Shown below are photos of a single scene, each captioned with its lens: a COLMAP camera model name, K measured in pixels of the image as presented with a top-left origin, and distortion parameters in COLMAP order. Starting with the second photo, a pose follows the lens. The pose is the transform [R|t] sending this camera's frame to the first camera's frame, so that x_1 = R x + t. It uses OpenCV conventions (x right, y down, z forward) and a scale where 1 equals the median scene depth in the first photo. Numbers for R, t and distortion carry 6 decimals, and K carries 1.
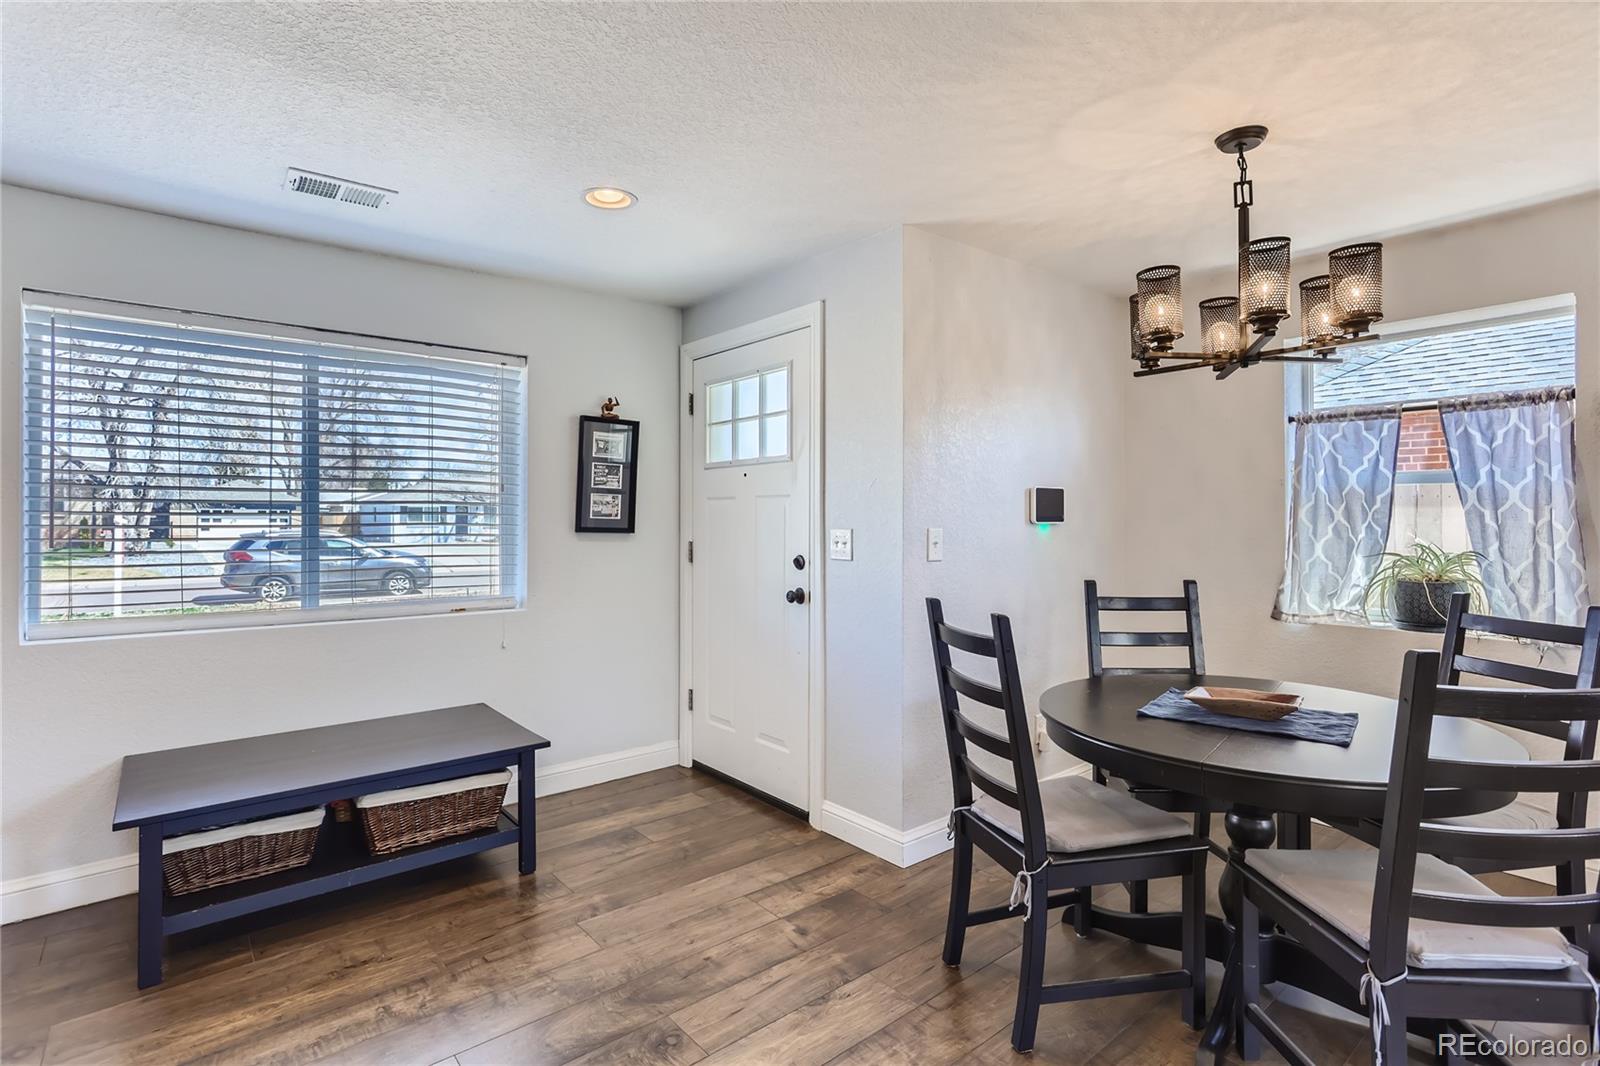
lens RADIAL K [[783.9, 0, 807.7], [0, 783.9, 517.7], [0, 0, 1]] dist [-0.029754, 0.018450]
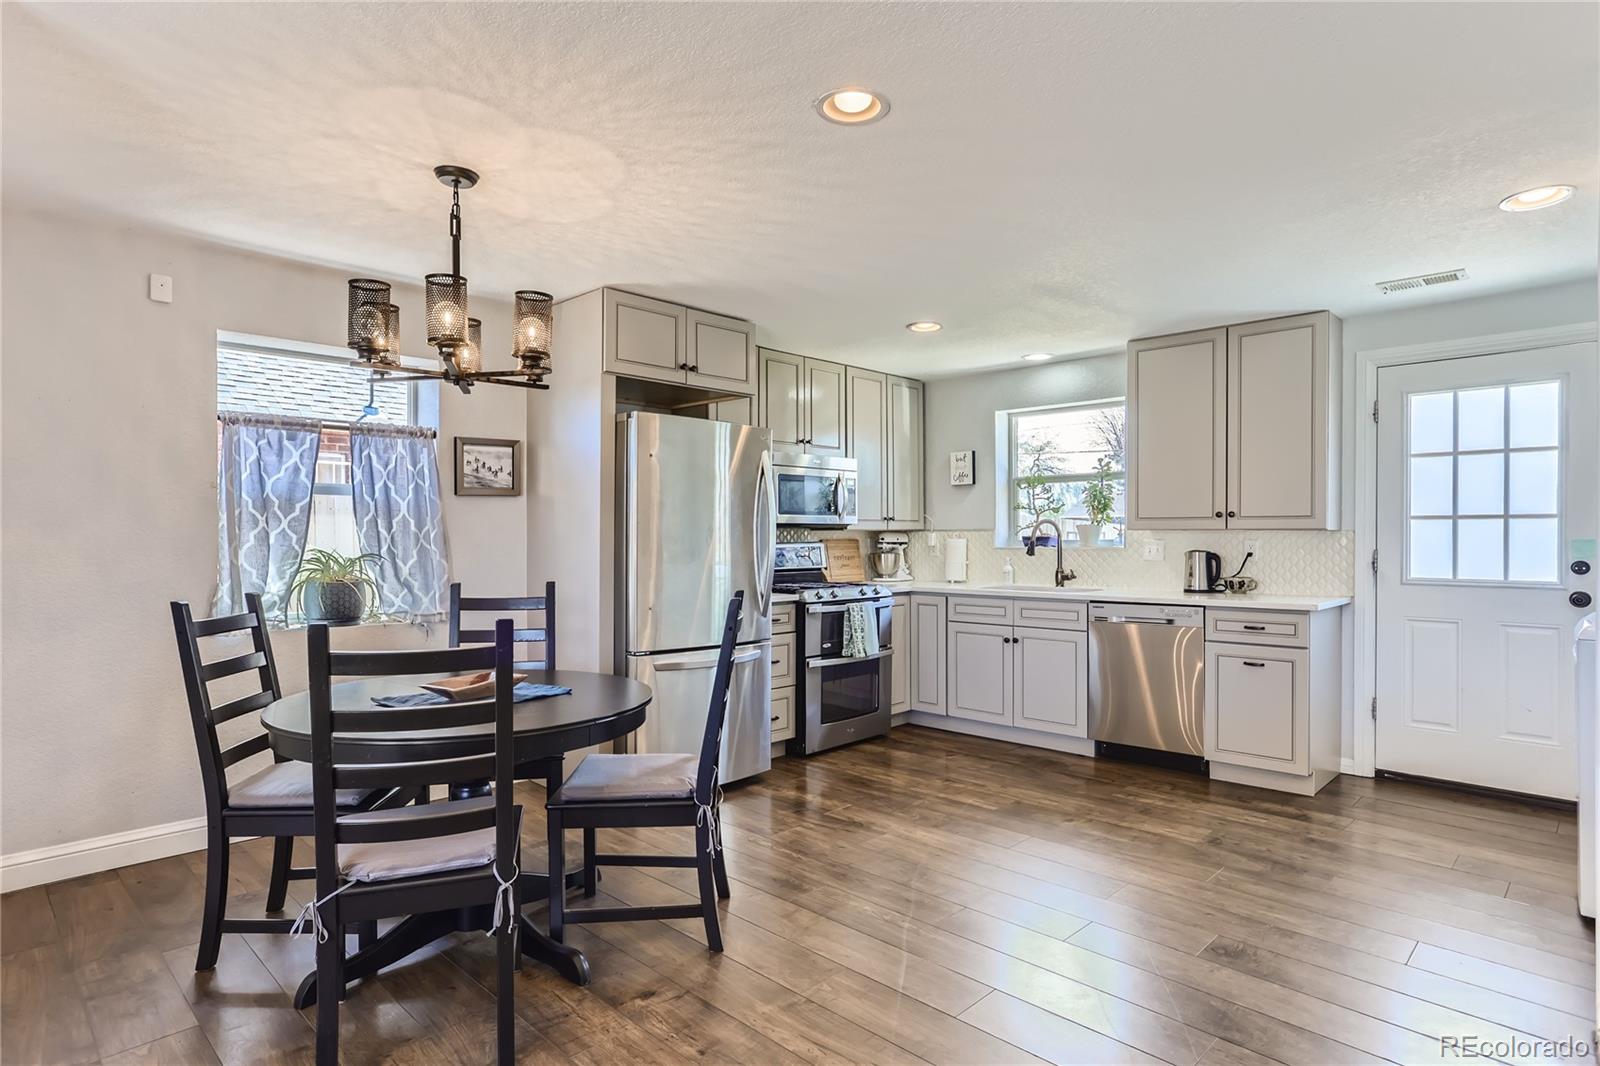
lens RADIAL K [[861.7, 0, 789.8], [0, 861.7, 540.1], [0, 0, 1]] dist [-0.026718, 0.018492]
pose [[-0.090363, -0.005865, 0.995892, -0.487091], [-0.001668, 0.999982, 0.005738, 0.012983], [-0.995907, -0.001143, -0.090372, 0.450283]]
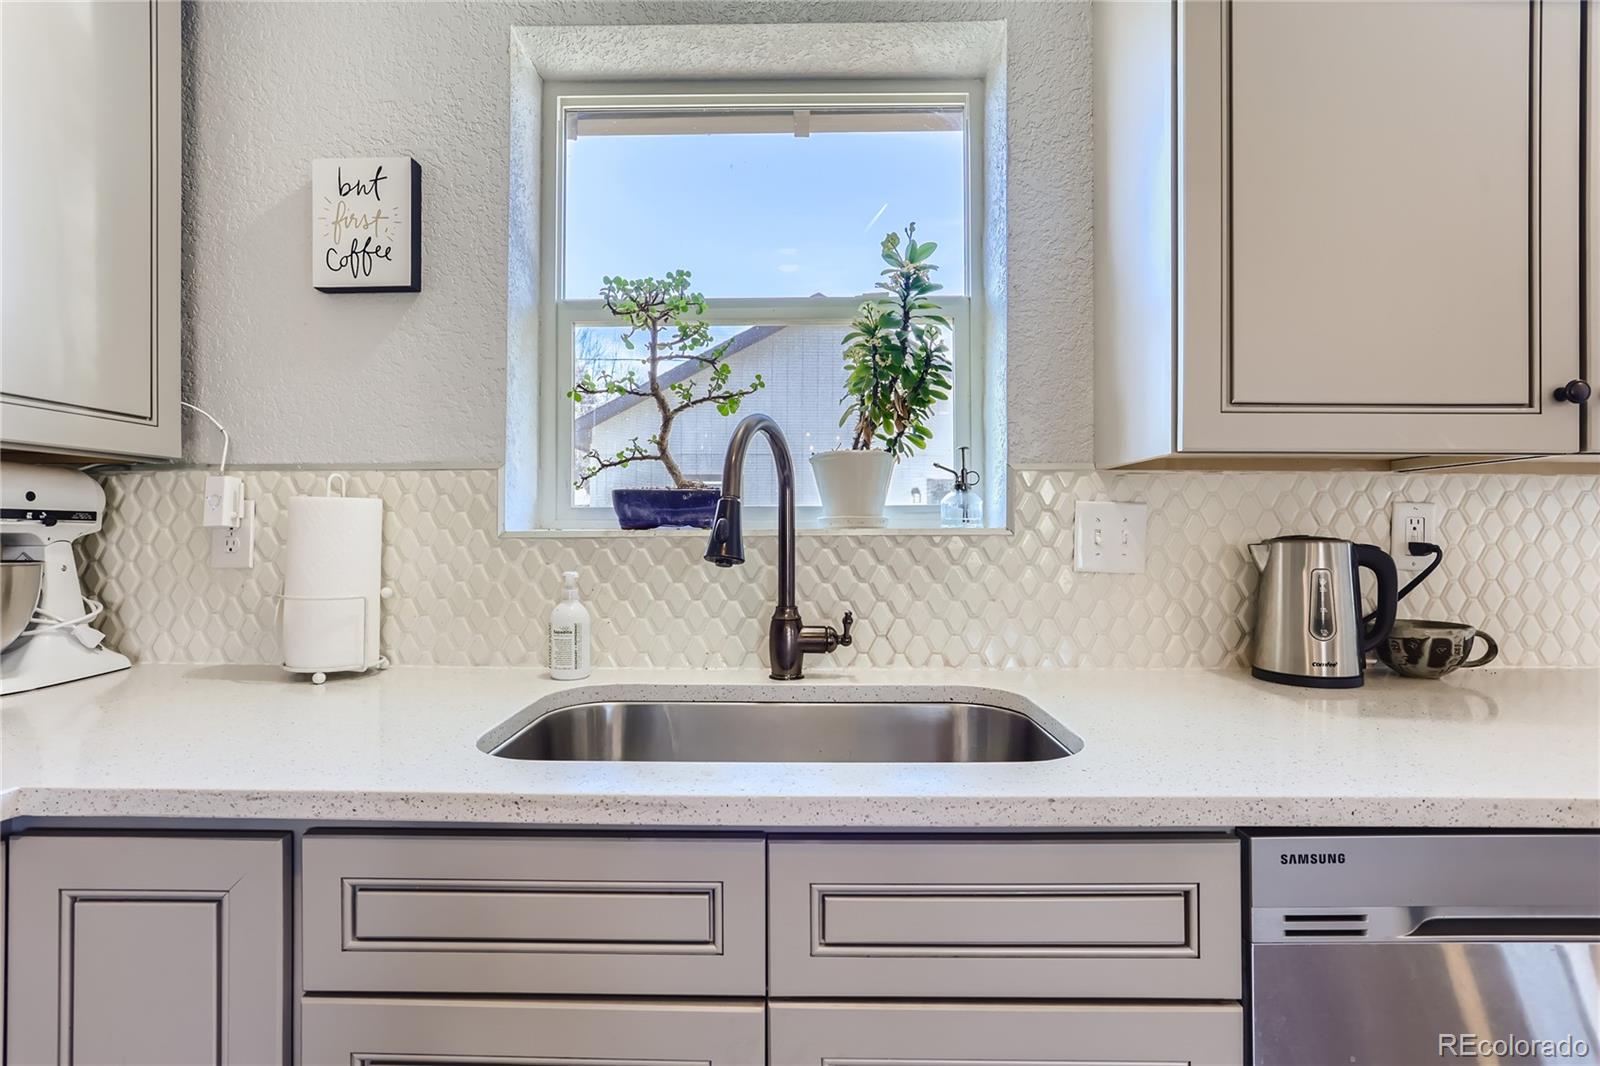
lens RADIAL K [[783.9, 0, 797.9], [0, 783.9, 525.5], [0, 0, 1]] dist [-0.029754, 0.018450]
pose [[-0.752890, 0.002760, 0.658141, 0.927219], [-0.004978, 0.999939, -0.009888, 0.038638], [-0.658128, -0.010721, -0.752830, 0.059744]]
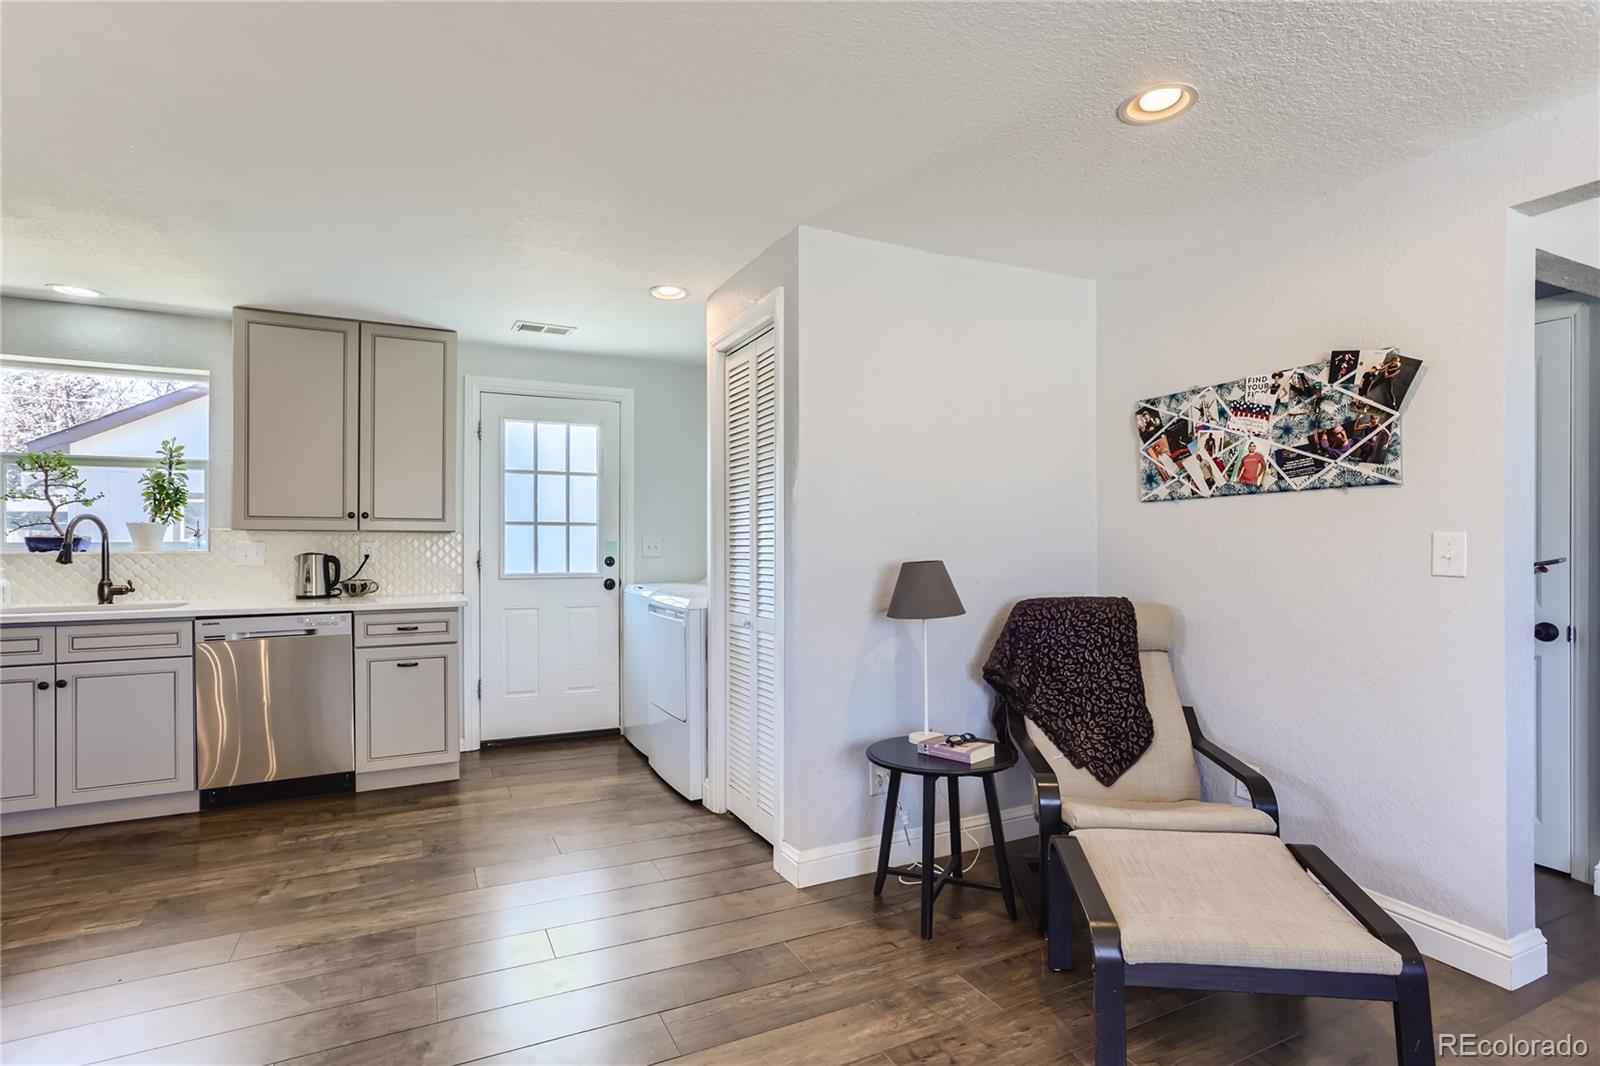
lens RADIAL K [[783.9, 0, 791.8], [0, 783.9, 543.4], [0, 0, 1]] dist [-0.029754, 0.018450]
pose [[-0.970349, -0.002294, 0.241695, -0.105620], [-0.002831, 0.999994, -0.001874, 0.023039], [-0.241690, -0.002503, -0.970350, 0.647359]]
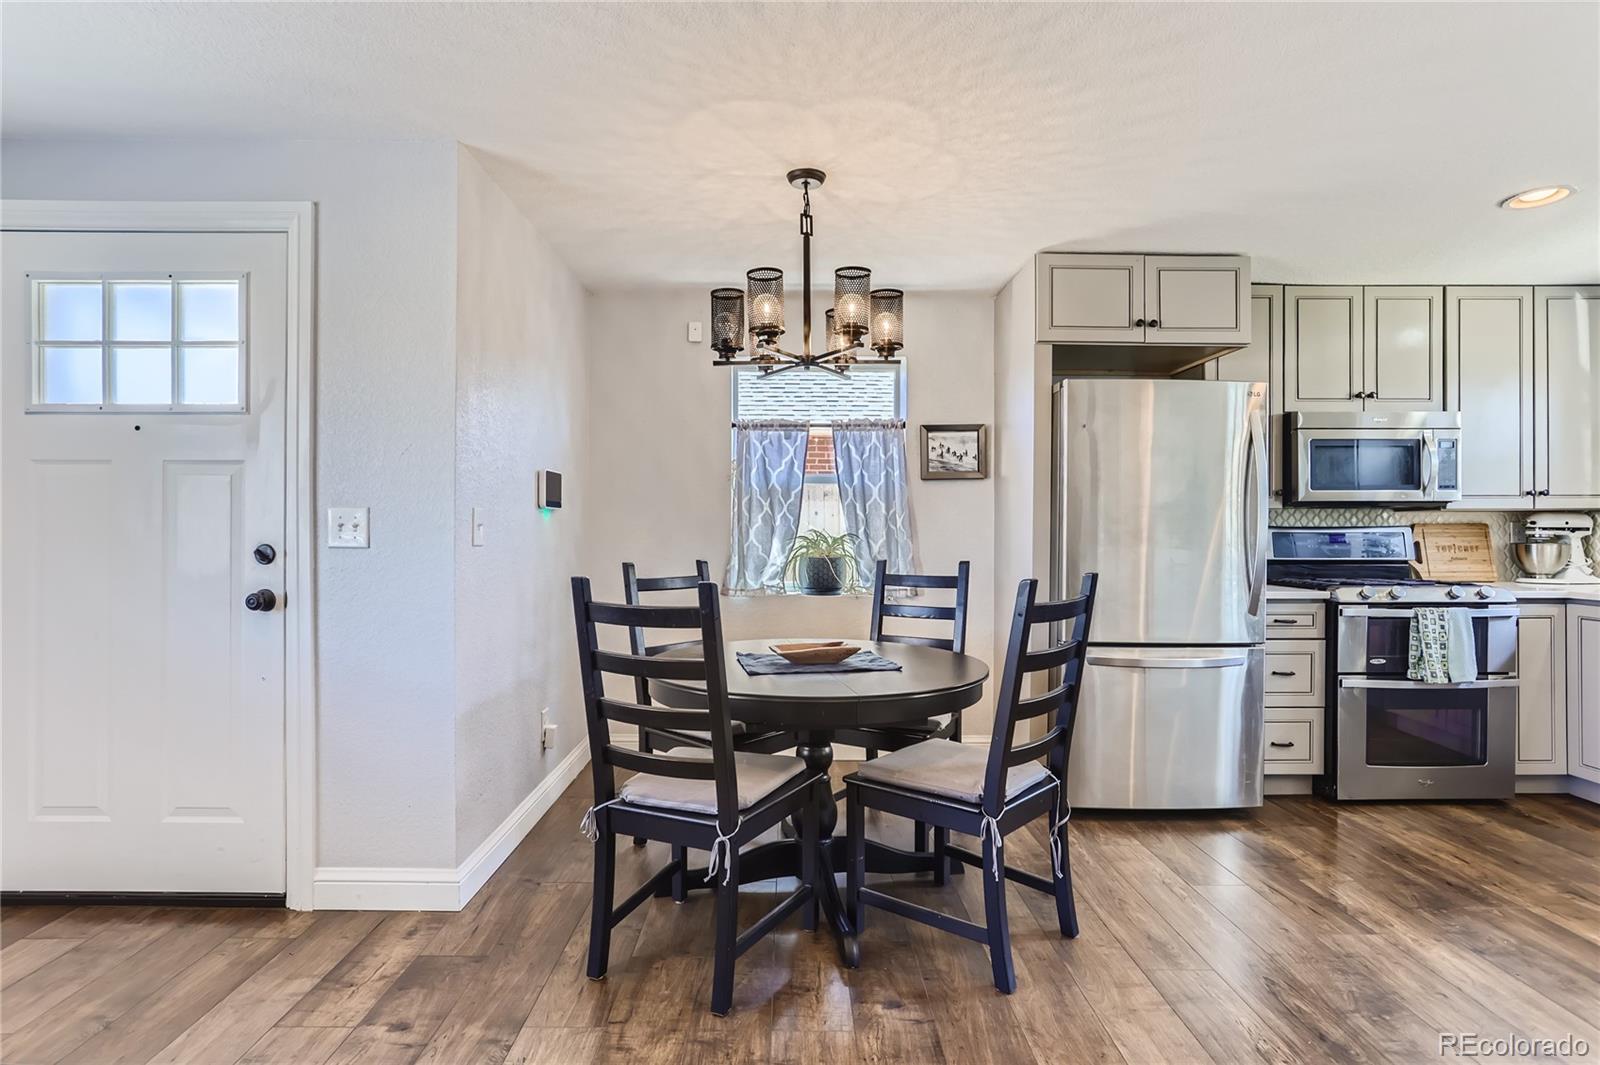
lens RADIAL K [[783.9, 0, 792.0], [0, 783.9, 535.9], [0, 0, 1]] dist [-0.029754, 0.018450]
pose [[0.642130, -0.005866, 0.766573, -0.261918], [-0.002595, 0.999948, 0.009826, 0.033261], [-0.766591, -0.008298, 0.642082, 0.173743]]
